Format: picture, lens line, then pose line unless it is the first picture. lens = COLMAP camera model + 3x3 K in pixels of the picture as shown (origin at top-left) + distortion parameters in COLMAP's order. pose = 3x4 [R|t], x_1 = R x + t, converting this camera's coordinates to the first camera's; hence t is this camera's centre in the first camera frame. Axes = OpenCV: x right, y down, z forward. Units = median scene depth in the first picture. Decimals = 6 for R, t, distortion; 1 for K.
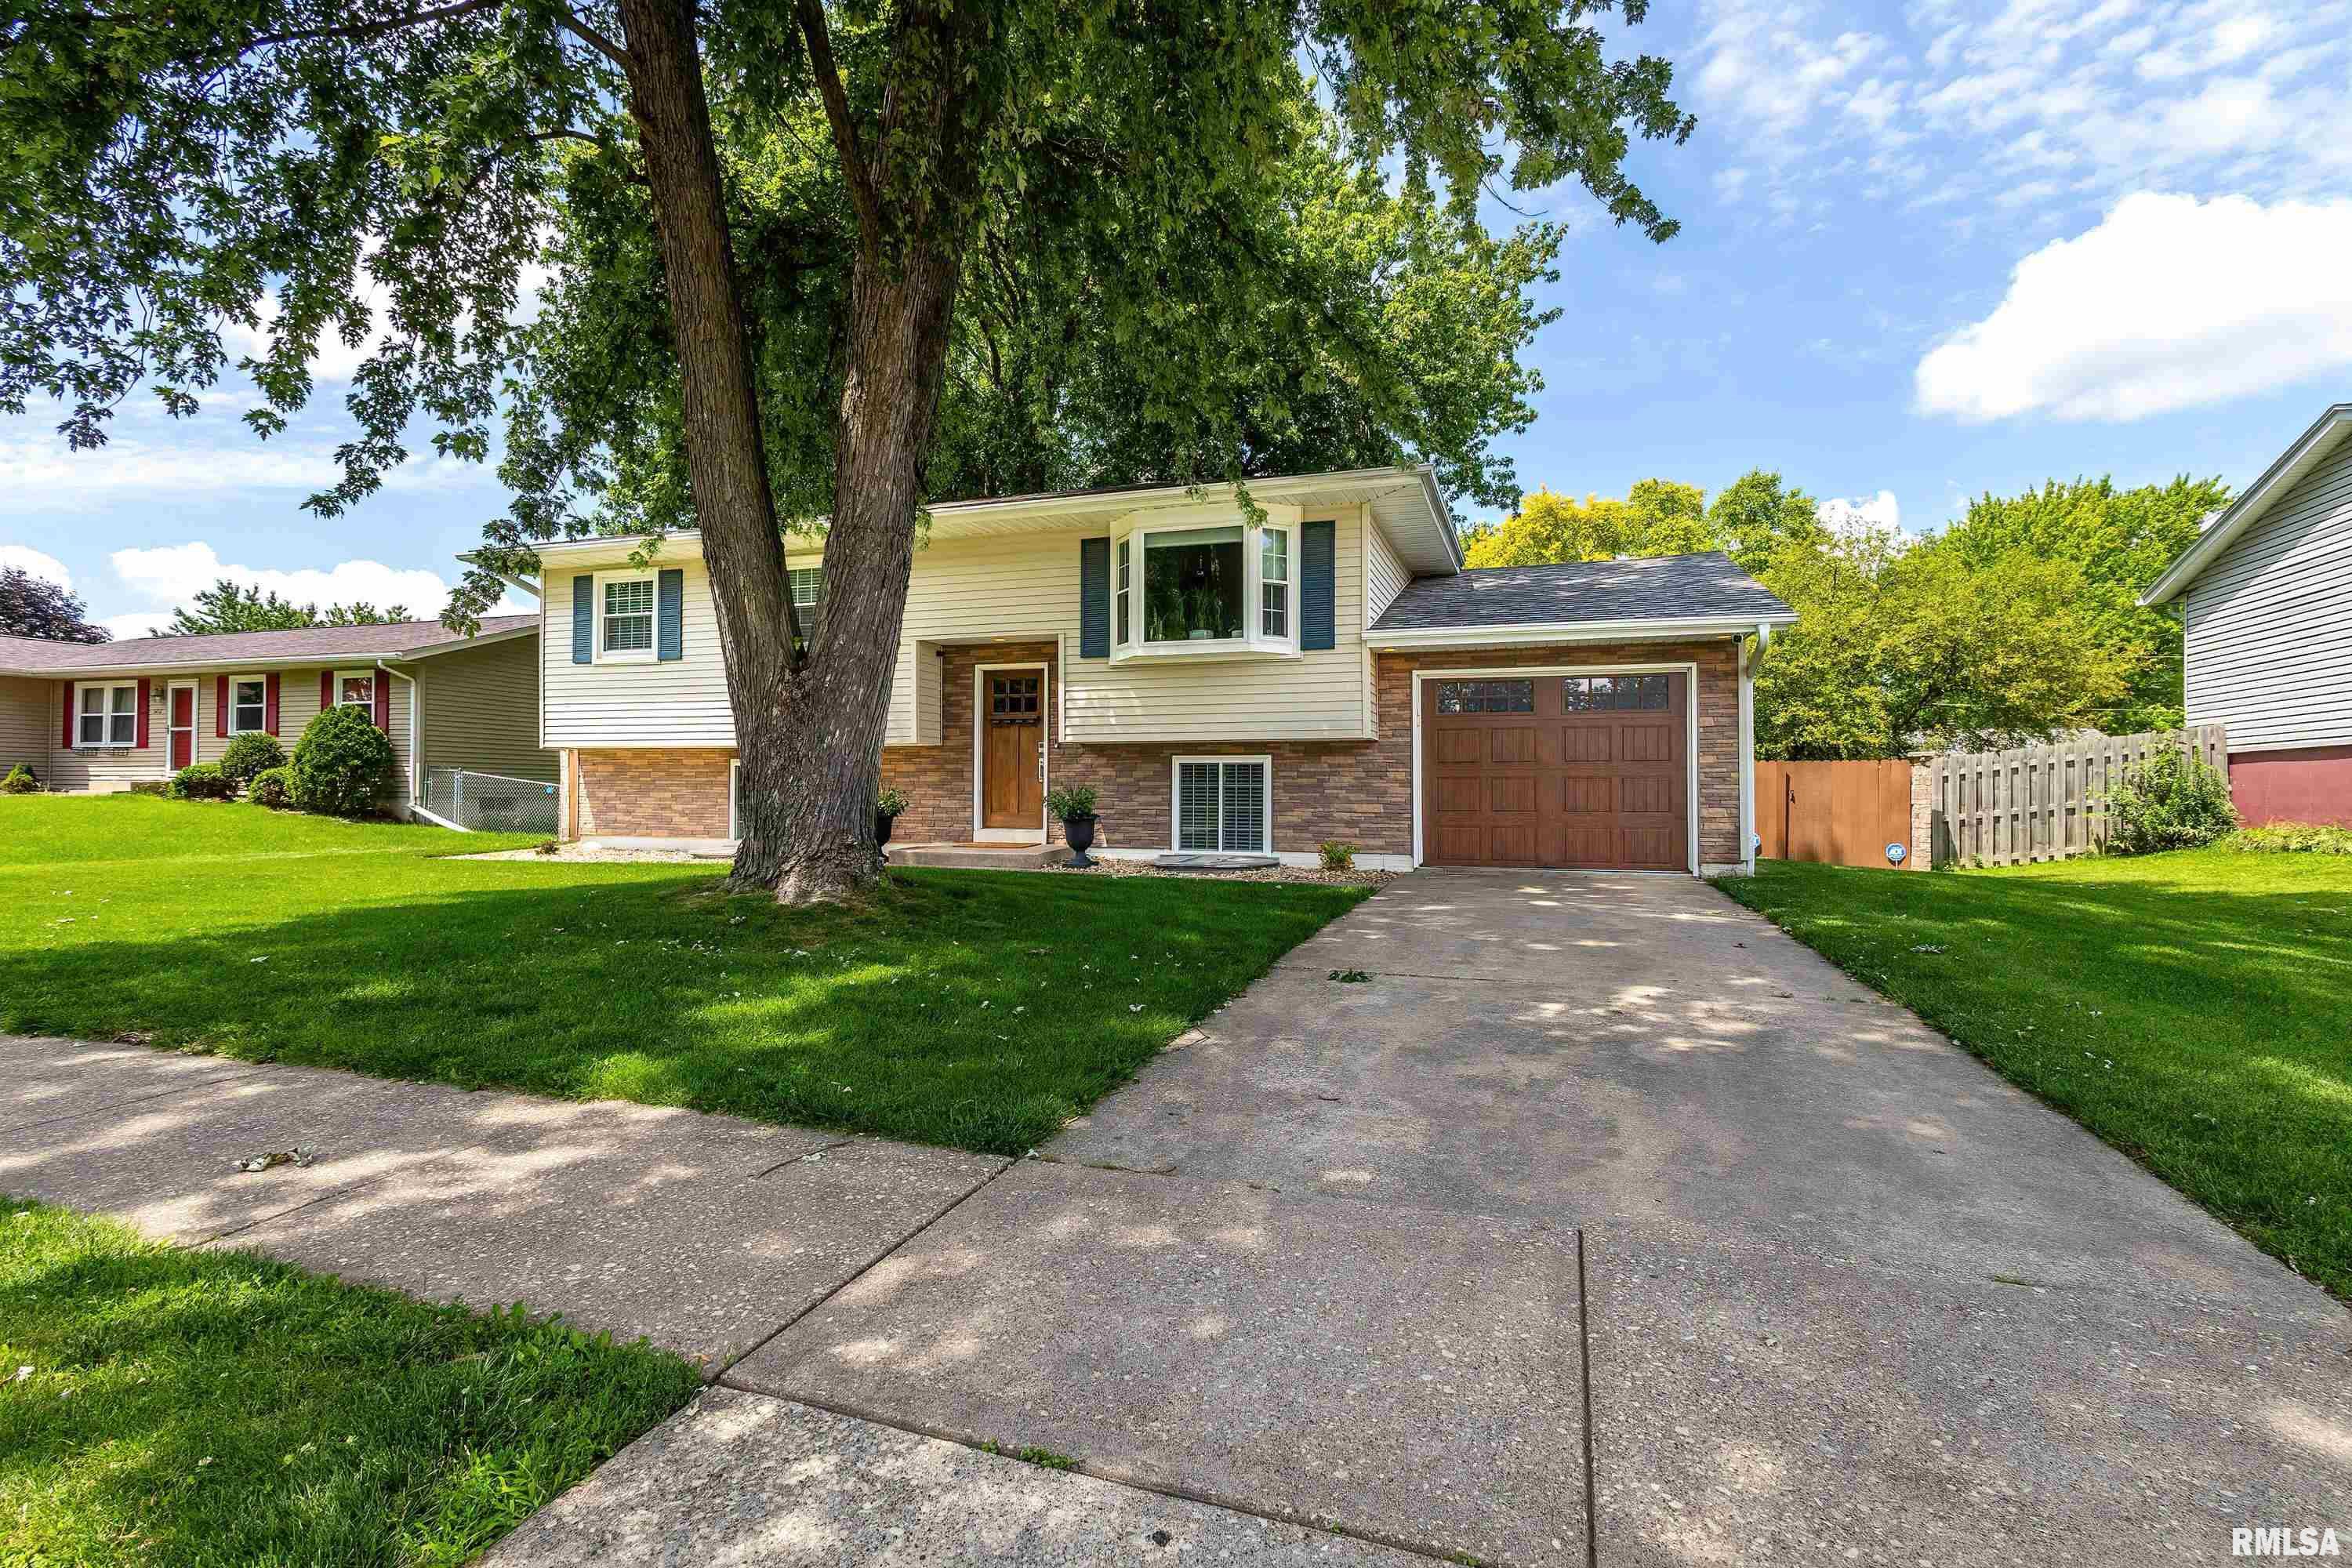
lens RADIAL K [[1078.5, 0, 1169.4], [0, 1078.5, 787.3], [0, 0, 1]] dist [0.012033, -0.007920]
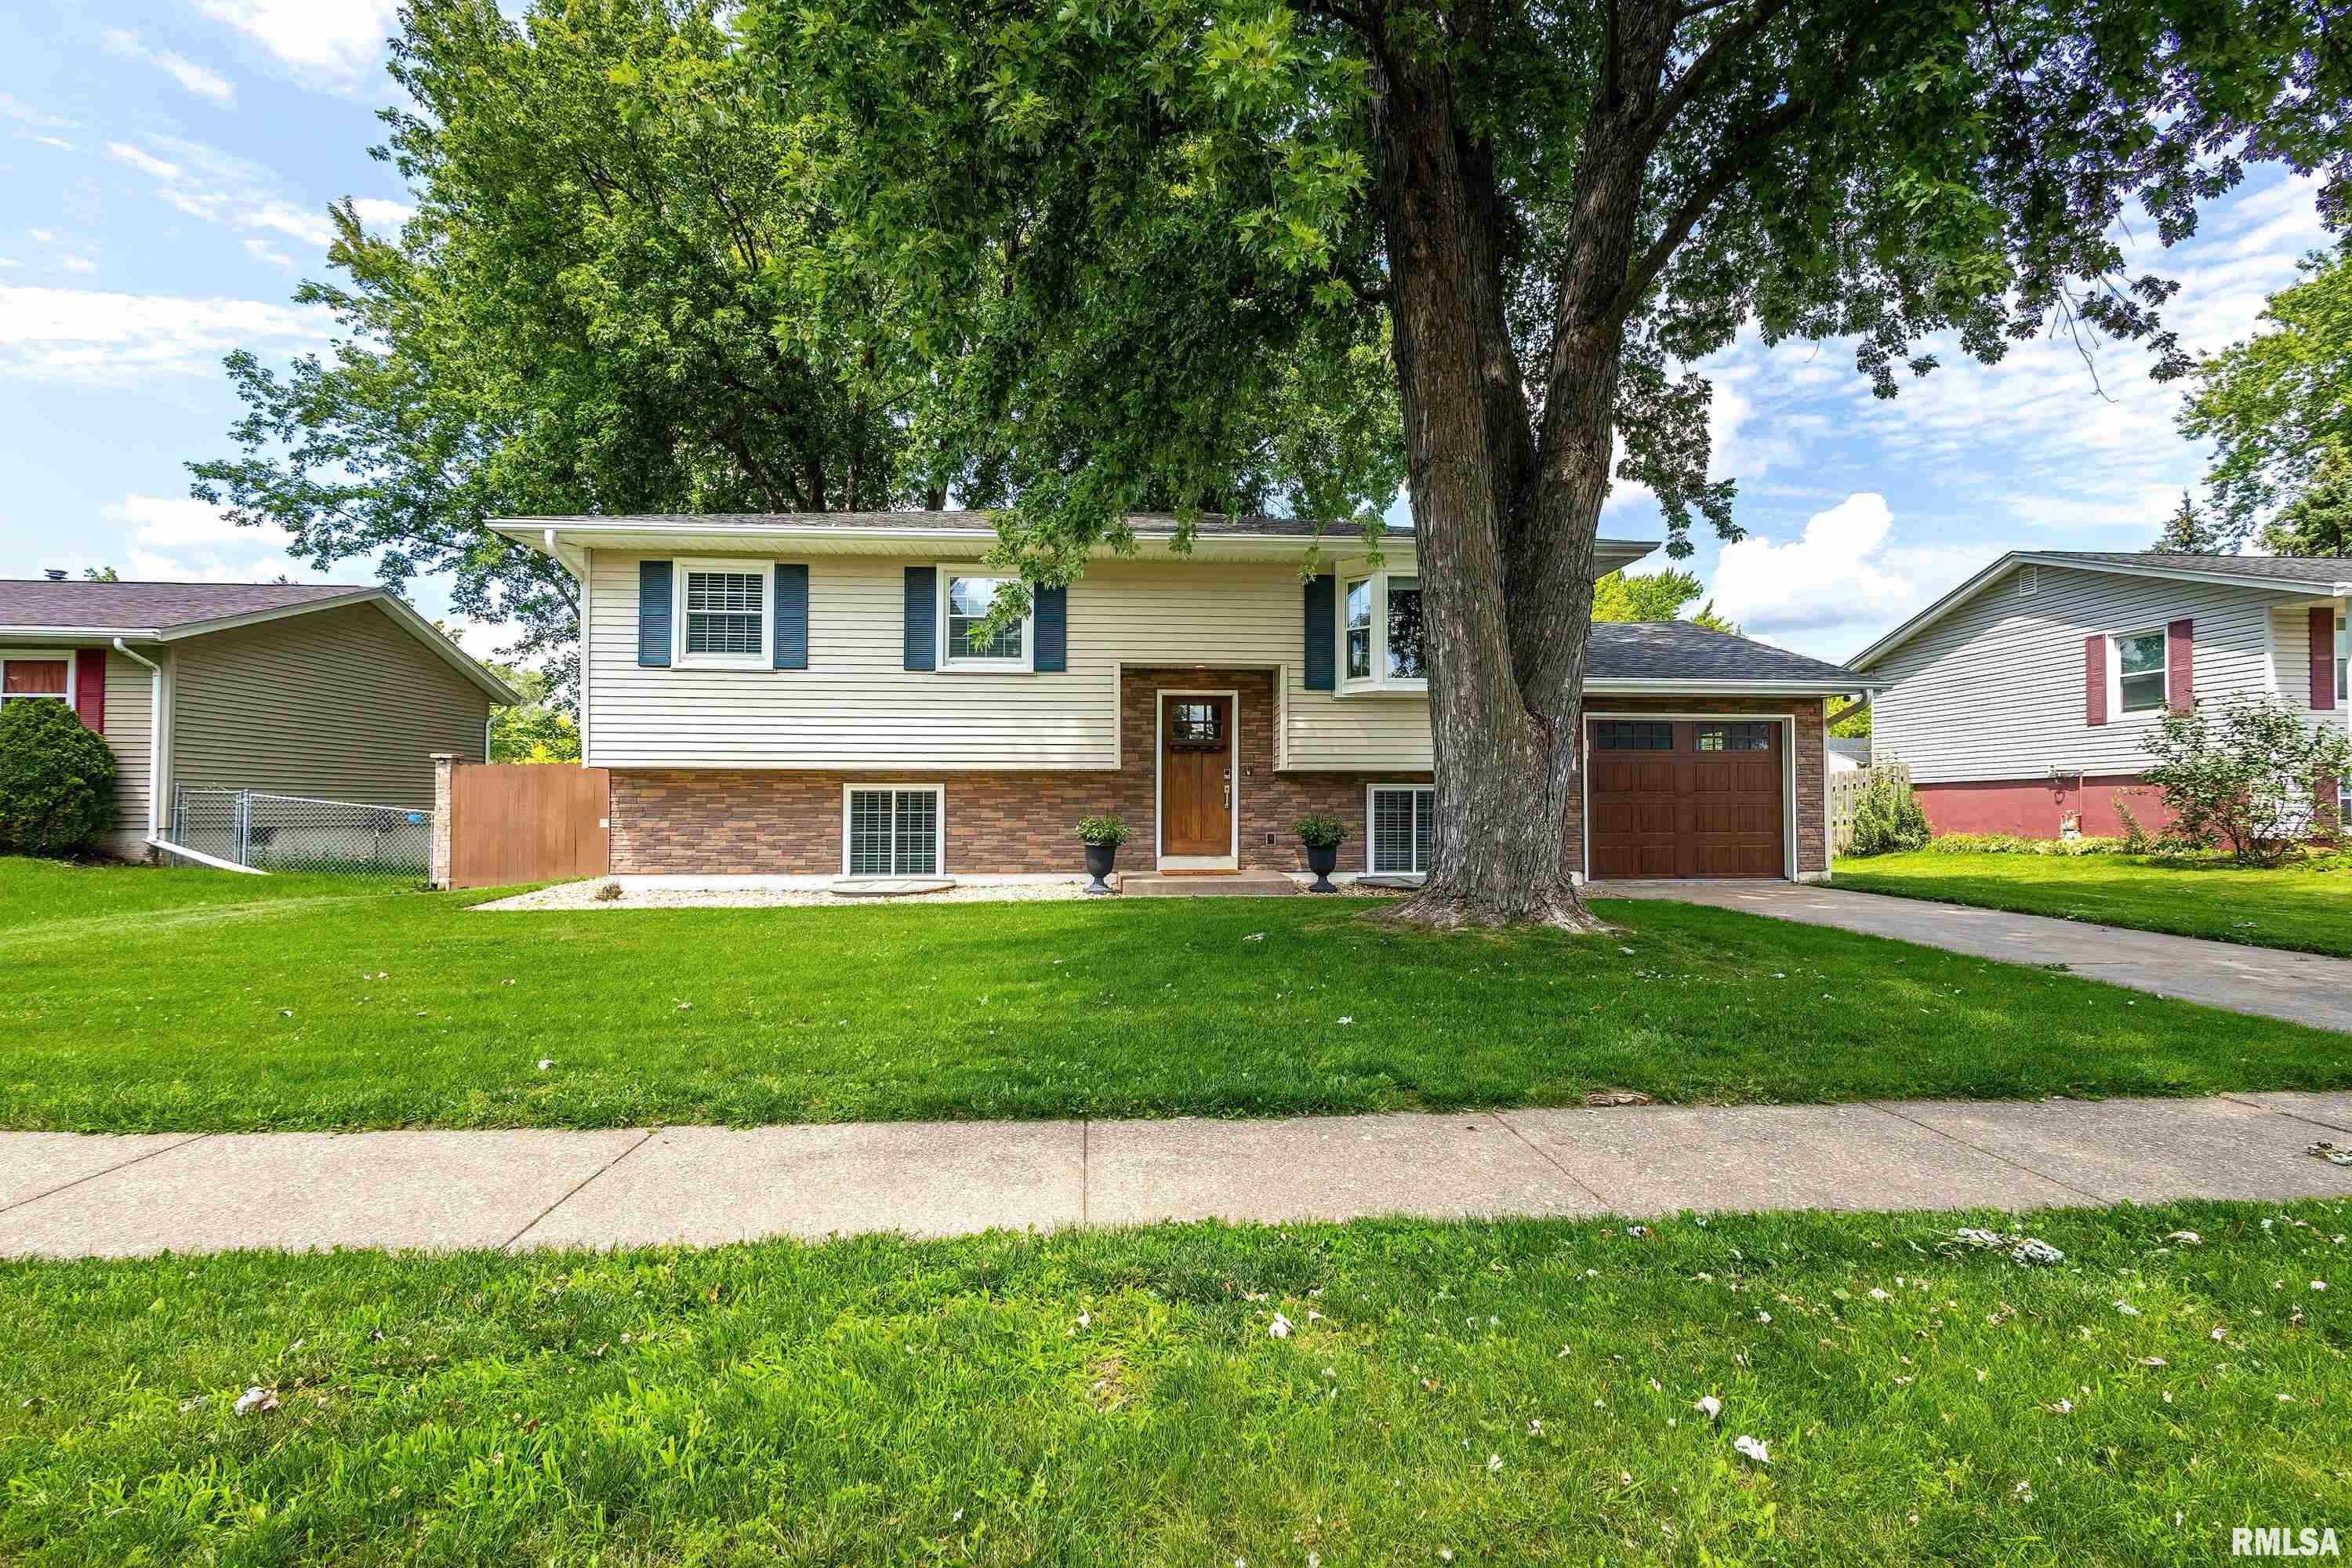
lens RADIAL K [[1078.5, 0, 1181.7], [0, 1078.5, 787.6], [0, 0, 1]] dist [0.012033, -0.007920]
pose [[0.917648, 0.003580, 0.397378, -0.553957], [0.002661, 0.999882, -0.015152, -0.009229], [-0.397385, 0.014962, 0.917530, 0.092417]]
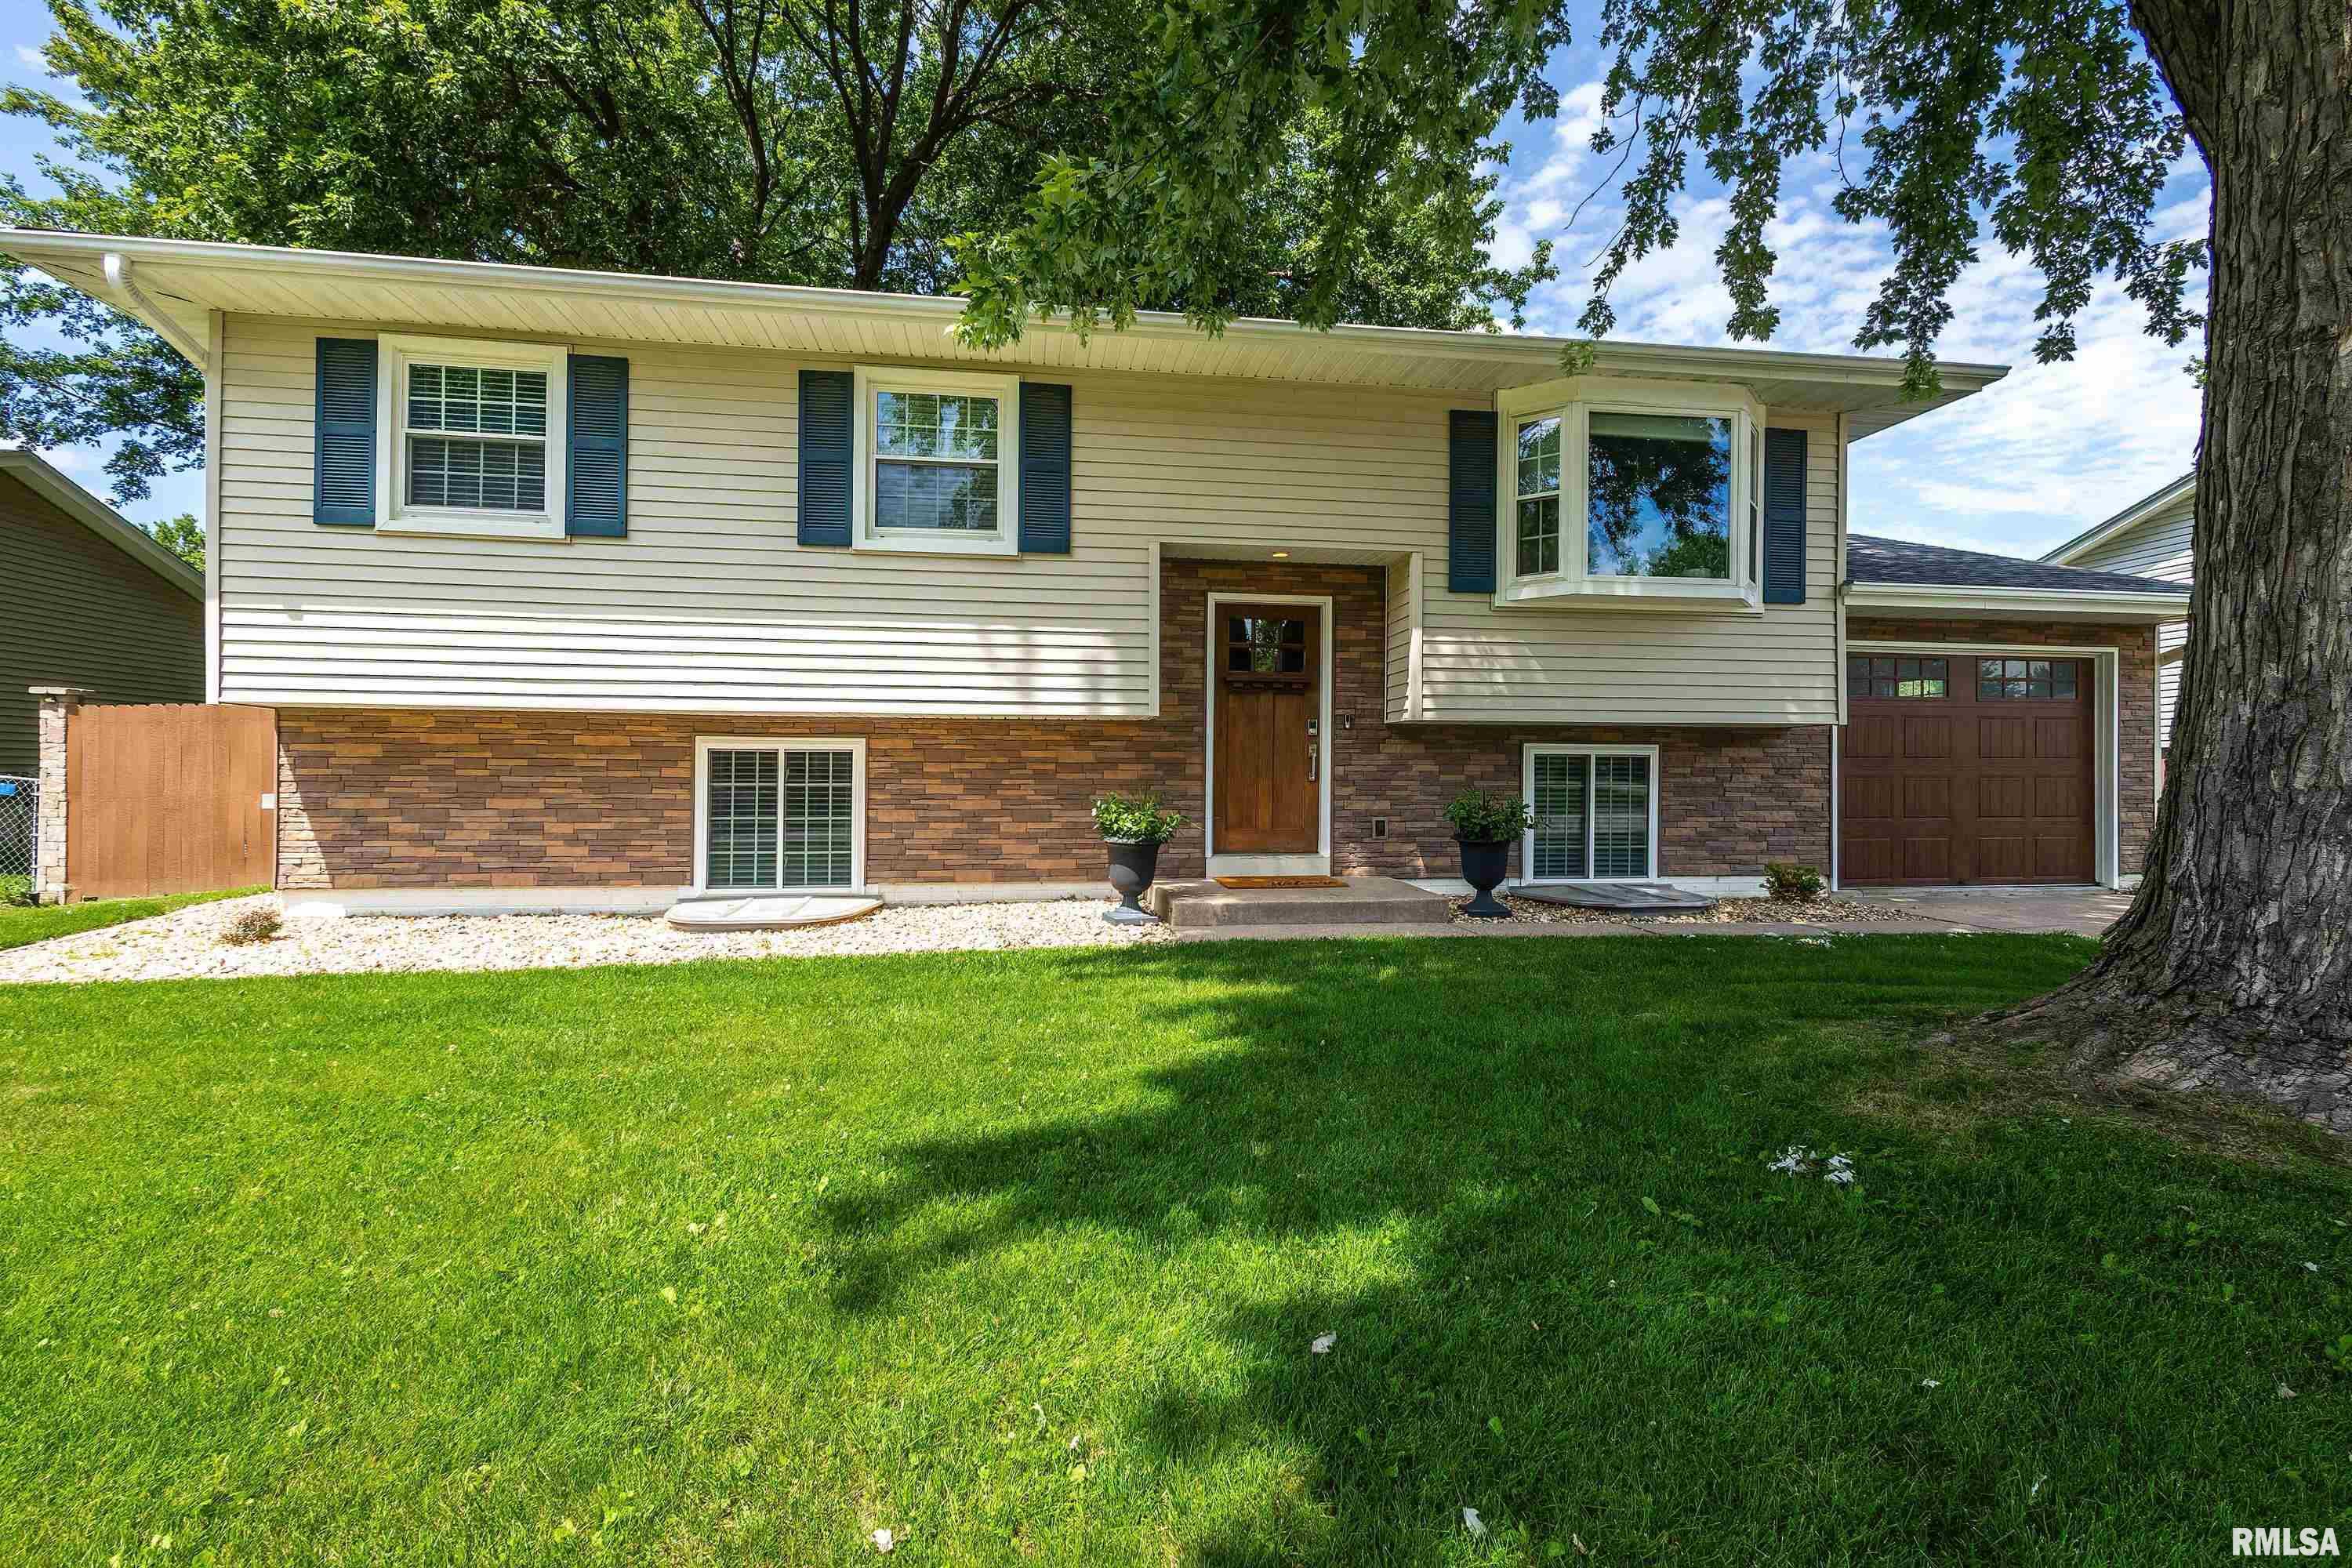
lens RADIAL K [[1078.5, 0, 1183.0], [0, 1078.5, 770.4], [0, 0, 1]] dist [0.012033, -0.007920]
pose [[0.882752, 0.002405, 0.469834, -0.489373], [-0.002111, 0.999997, -0.001154, -0.010041], [-0.469835, 0.000027, 0.882754, 0.460673]]
